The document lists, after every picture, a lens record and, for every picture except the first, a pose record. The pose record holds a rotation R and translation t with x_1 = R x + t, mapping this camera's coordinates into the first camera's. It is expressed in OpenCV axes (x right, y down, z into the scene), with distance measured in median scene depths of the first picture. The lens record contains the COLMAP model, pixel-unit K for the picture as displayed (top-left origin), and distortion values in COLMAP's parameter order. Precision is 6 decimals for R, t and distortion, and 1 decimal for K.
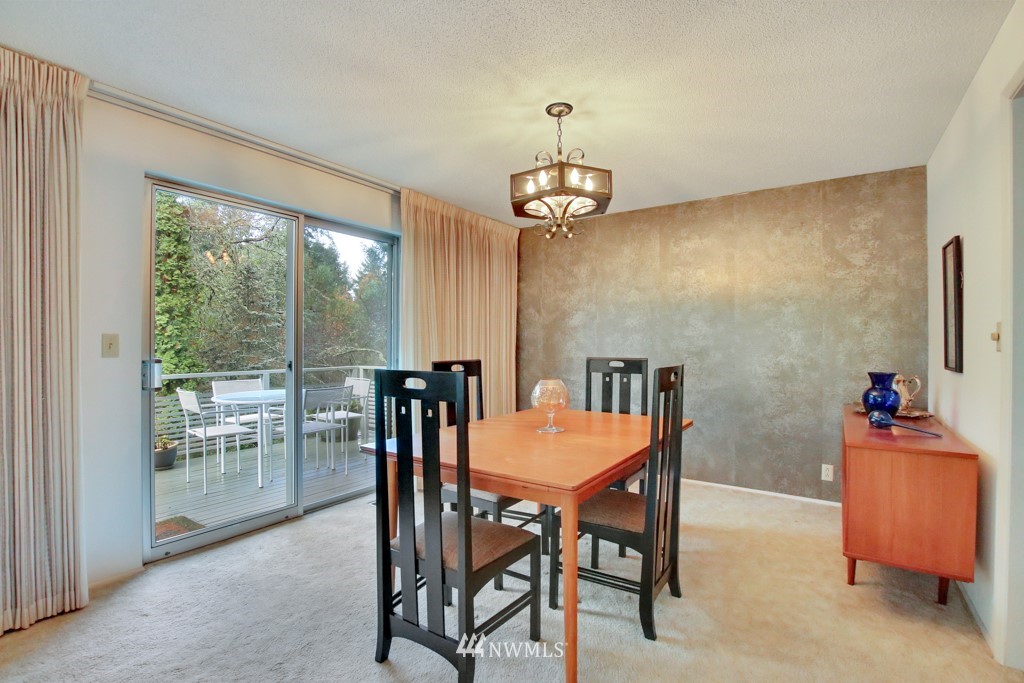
lens RADIAL K [[501.9, 0, 512.0], [0, 501.9, 341.5], [0, 0, 1]] dist [-0.001117, -0.000184]
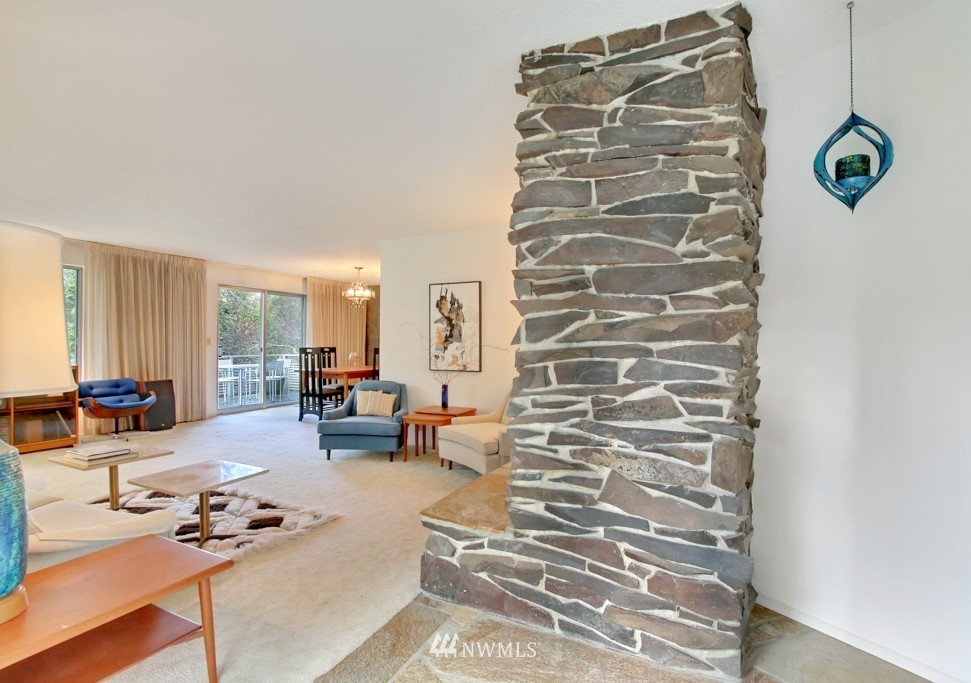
lens RADIAL K [[477.3, 0, 485.5], [0, 477.3, 341.5], [0, 0, 1]] dist [0.000298, 0.000042]
pose [[0.990992, 0.005332, 0.133815, 0.570772], [-0.005746, 0.999980, 0.002709, -0.009664], [-0.133797, -0.003454, 0.991003, -2.459697]]
